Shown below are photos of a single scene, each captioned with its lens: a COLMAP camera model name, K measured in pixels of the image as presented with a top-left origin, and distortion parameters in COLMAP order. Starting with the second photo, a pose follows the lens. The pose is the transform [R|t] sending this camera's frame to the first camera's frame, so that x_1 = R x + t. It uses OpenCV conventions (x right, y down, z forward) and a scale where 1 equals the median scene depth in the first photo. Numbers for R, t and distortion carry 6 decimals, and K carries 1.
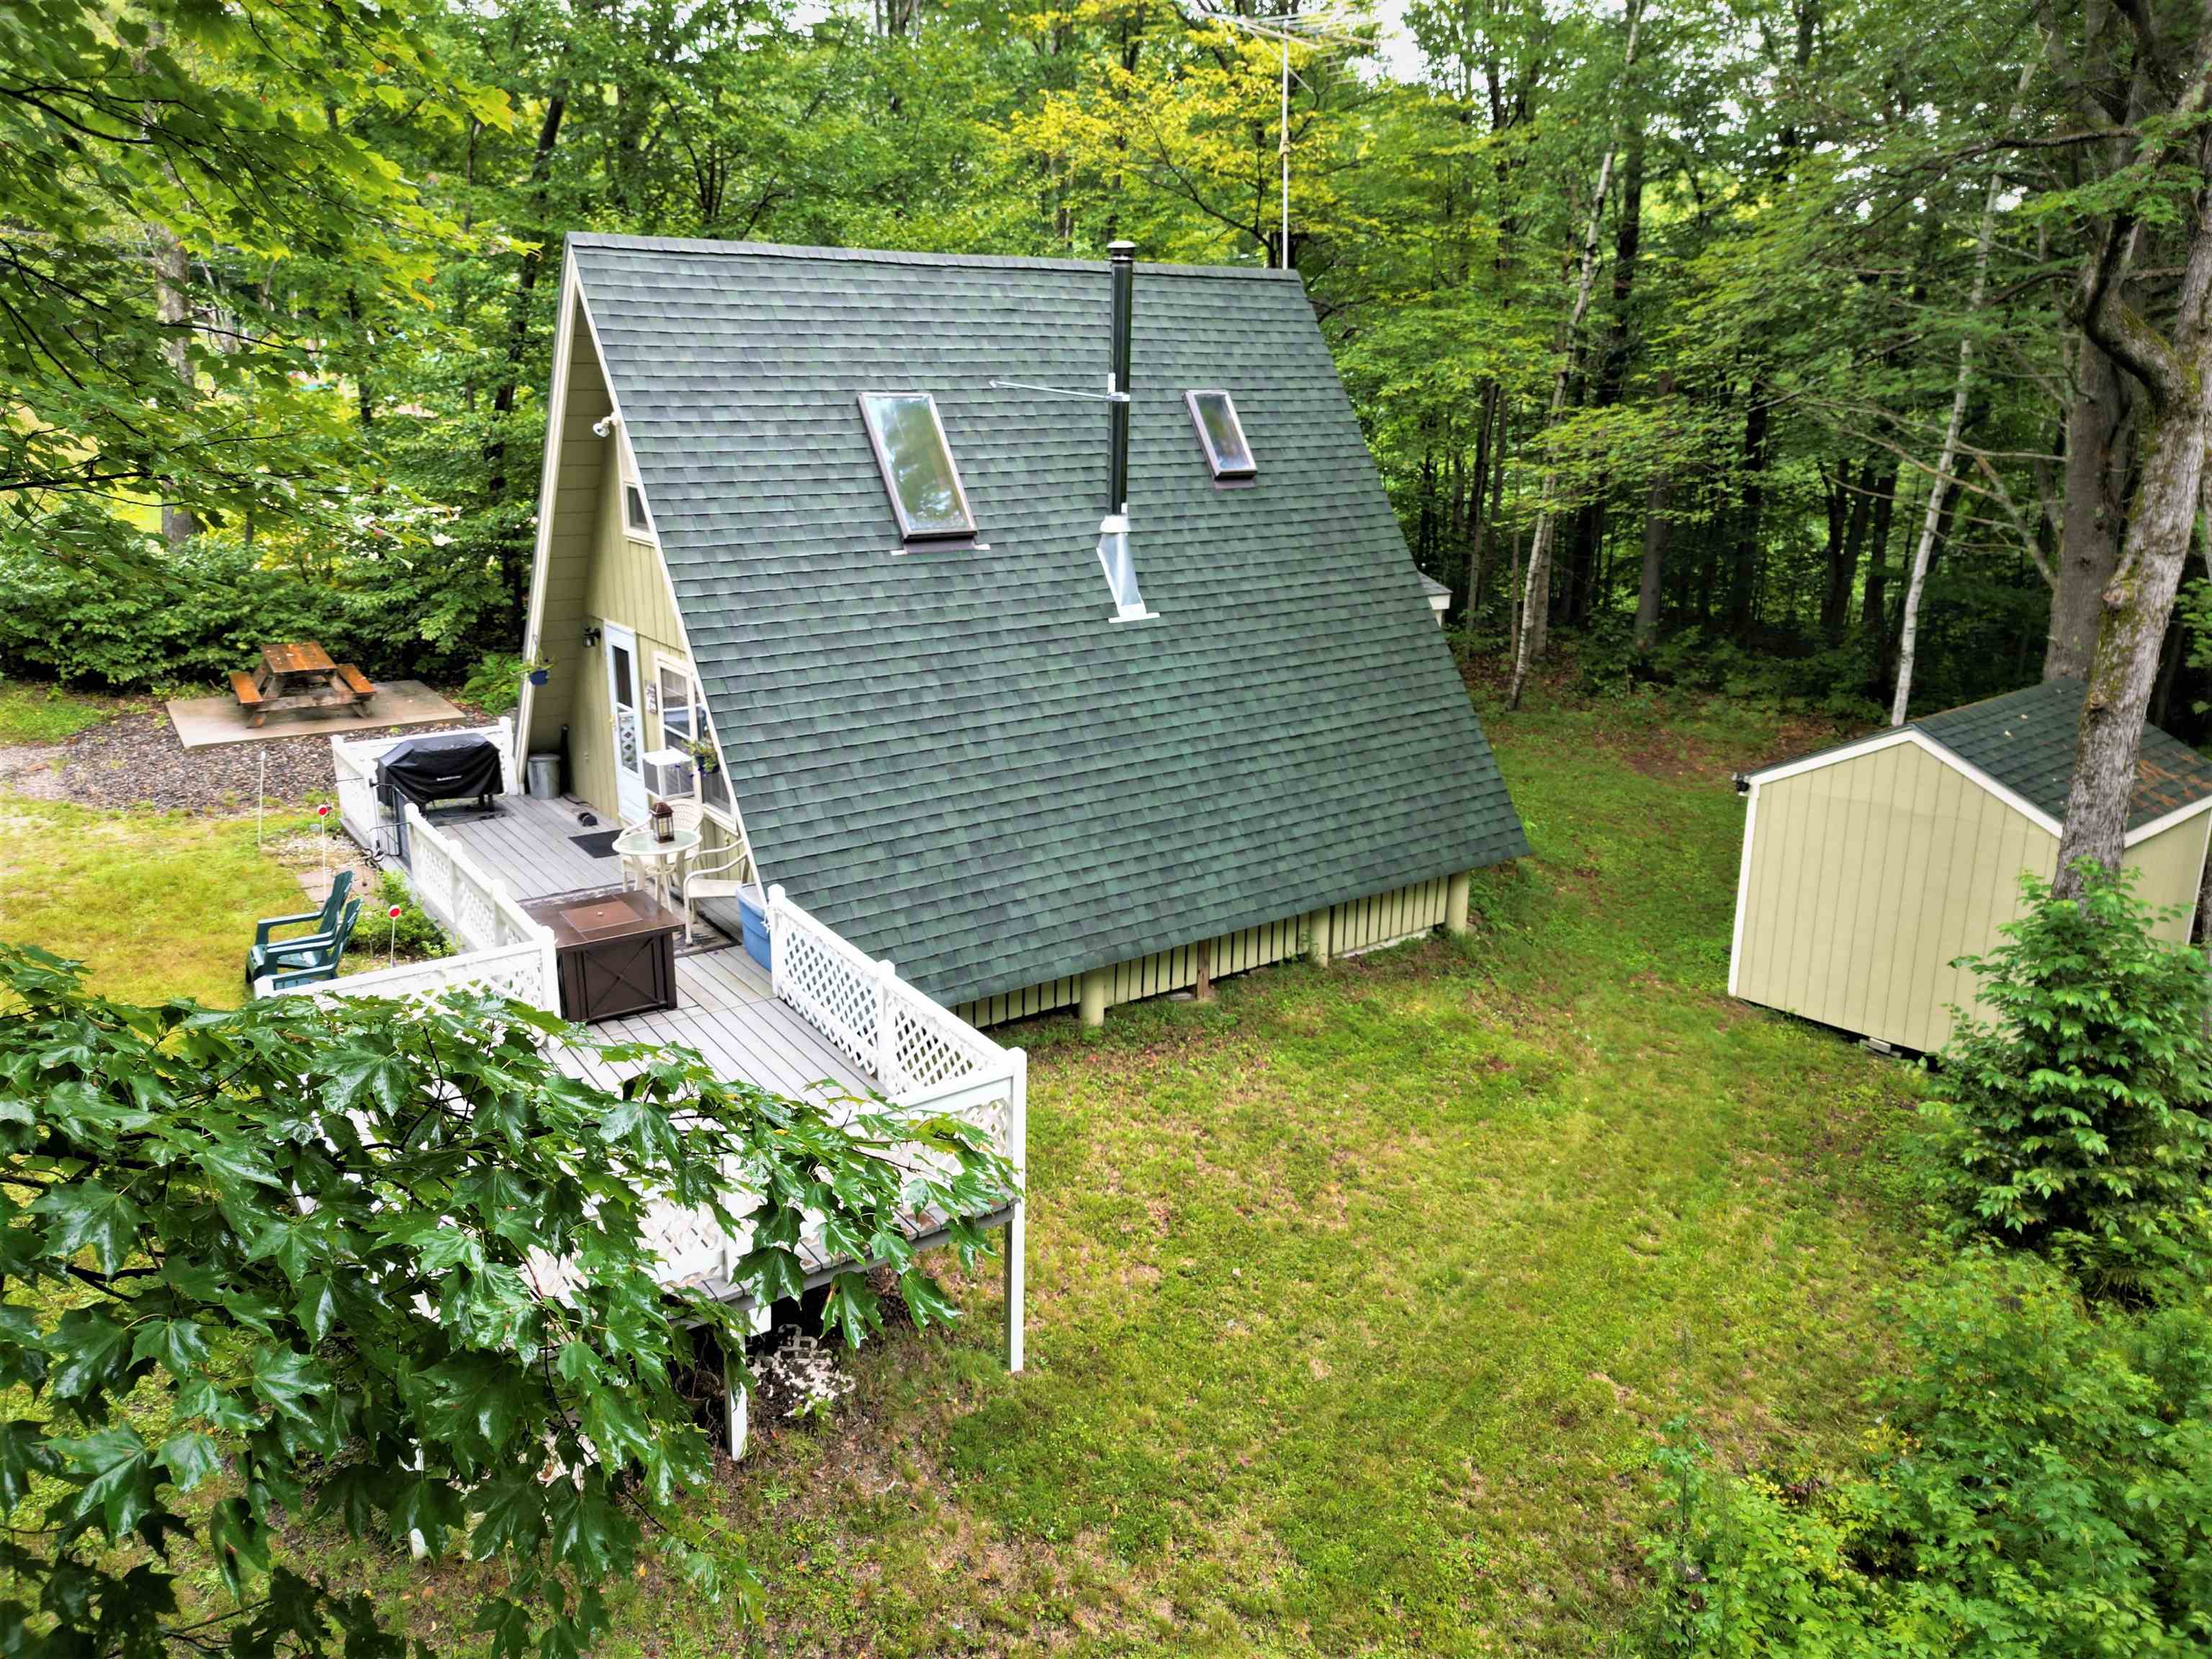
lens RADIAL K [[1517.4, 0, 1106.0], [0, 1517.4, 829.5], [0, 0, 1]] dist [0.046528, -0.001505]
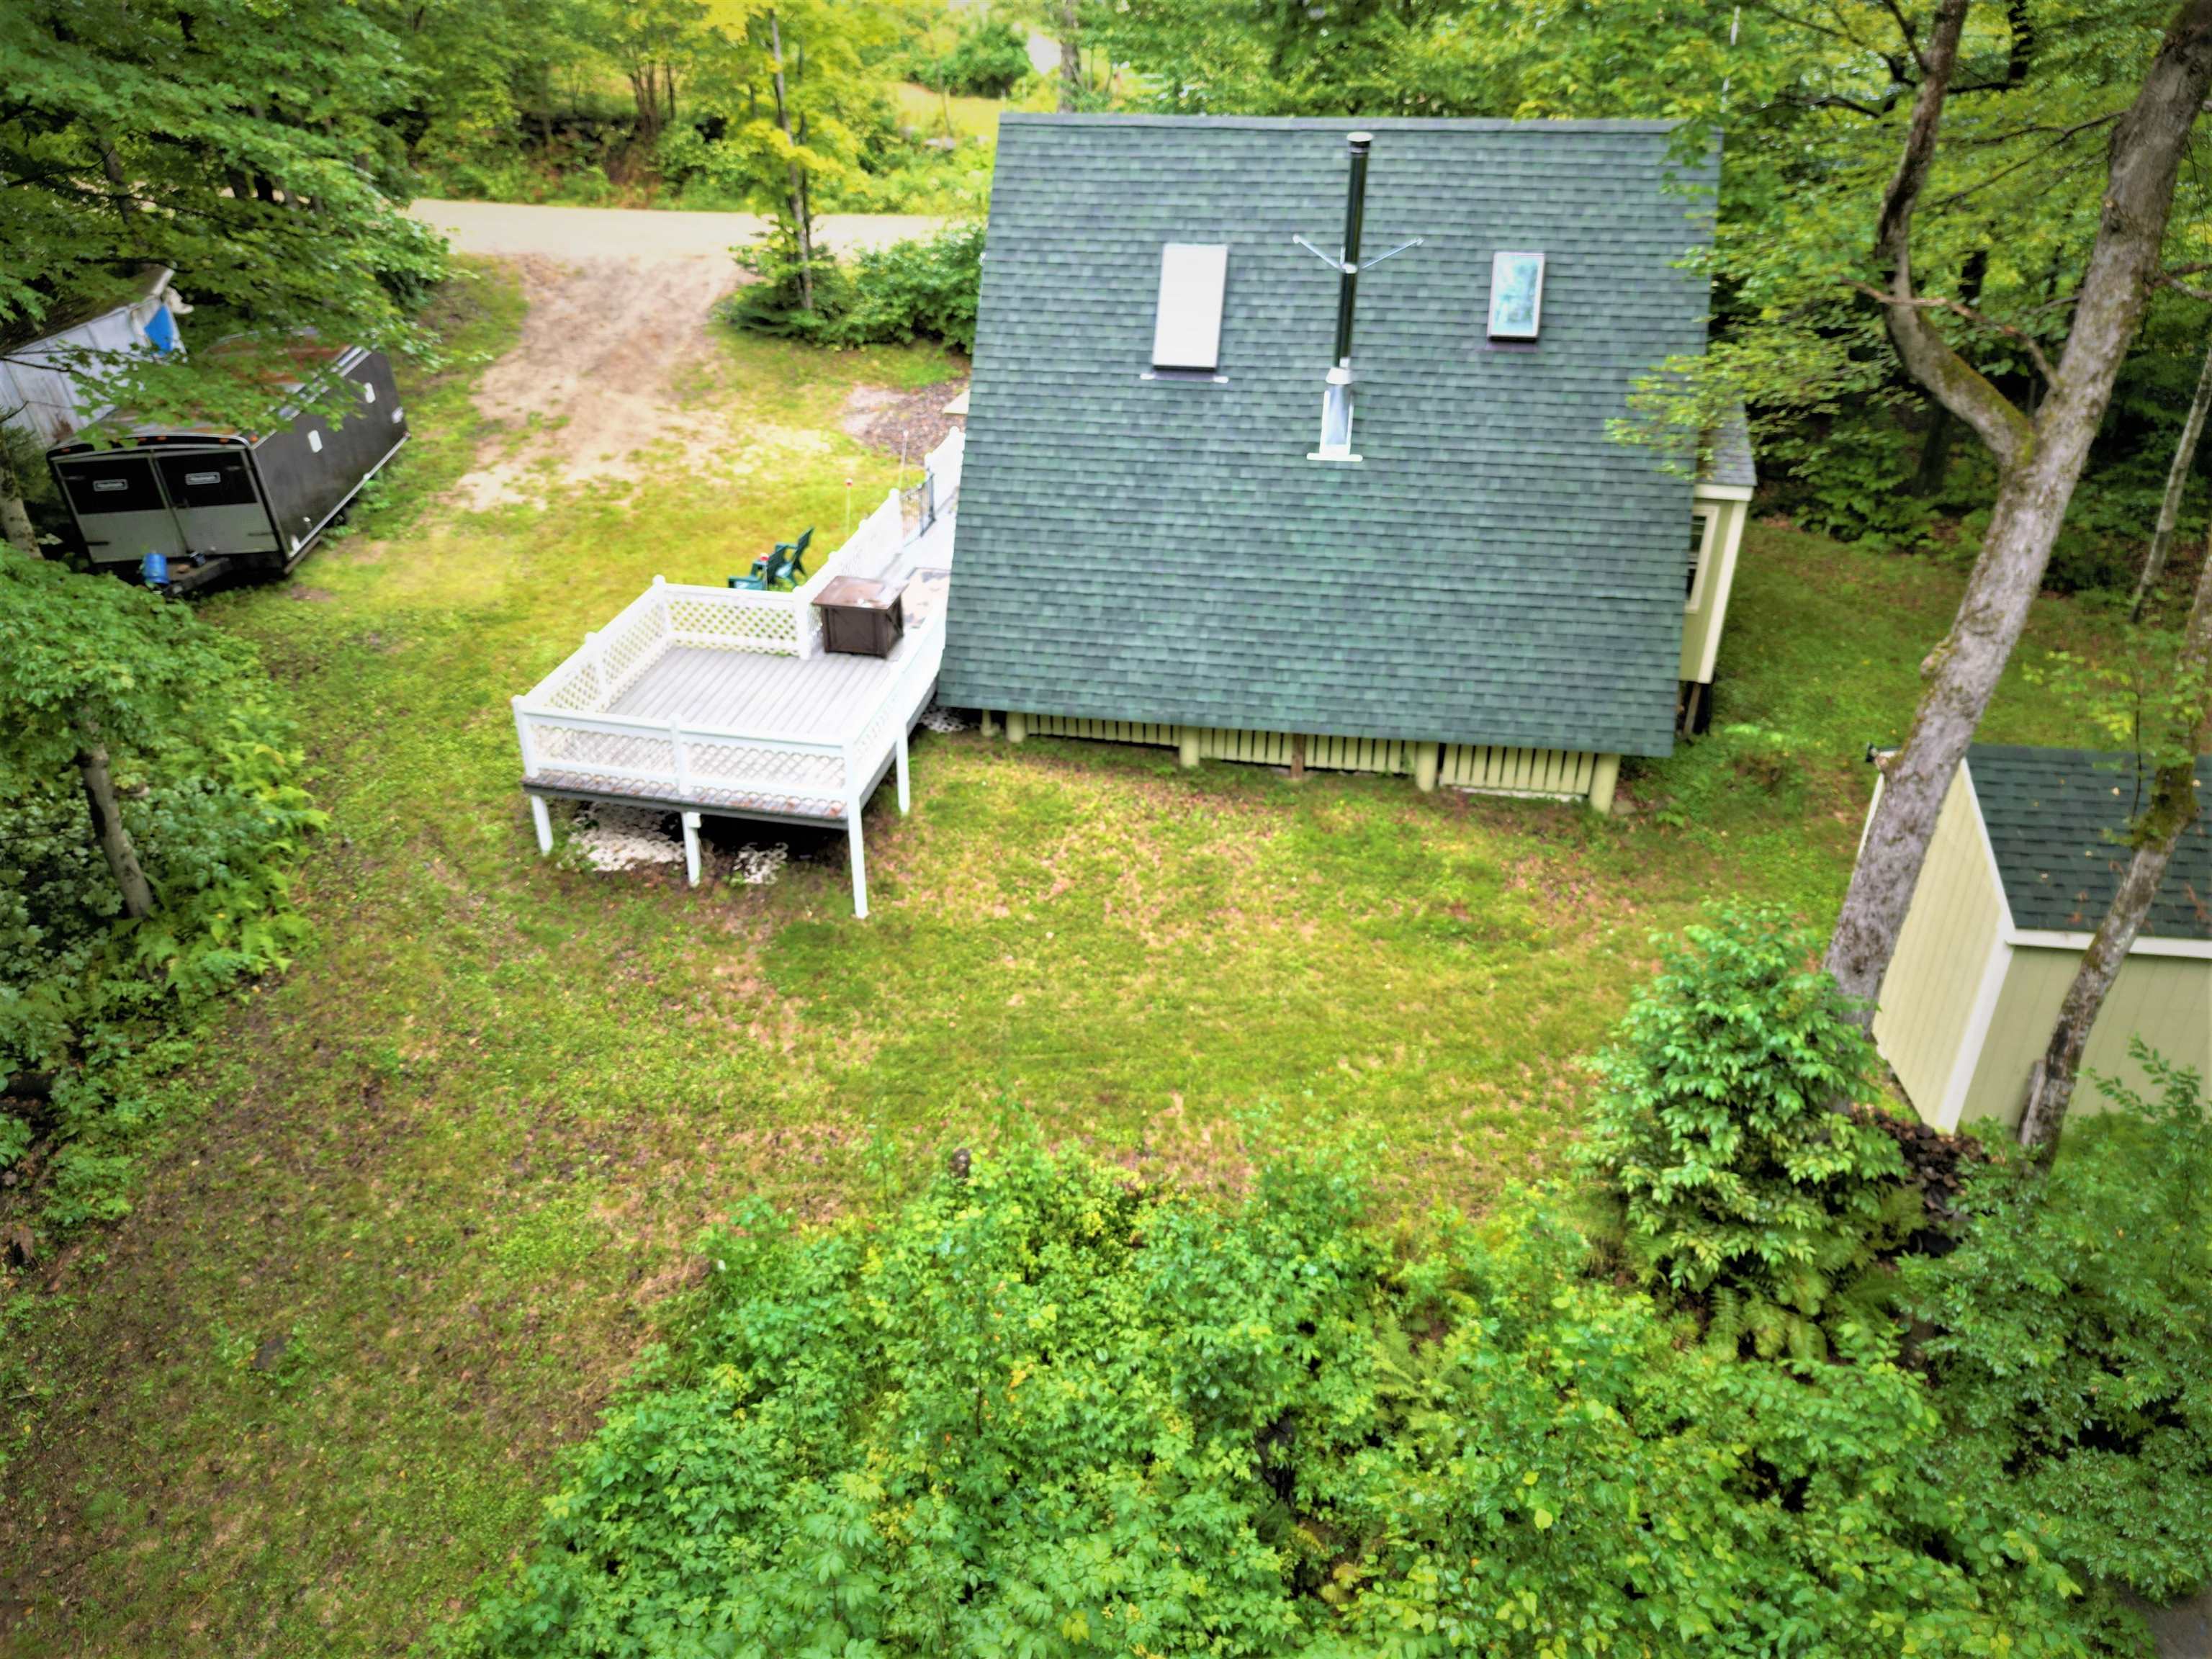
lens RADIAL K [[1517.4, 0, 1106.0], [0, 1517.4, 829.5], [0, 0, 1]] dist [0.046528, -0.001505]
pose [[0.708458, 0.347233, -0.614425, 0.753056], [-0.202193, 0.933961, 0.294677, -0.190006], [0.676170, -0.084534, 0.731880, -0.020751]]
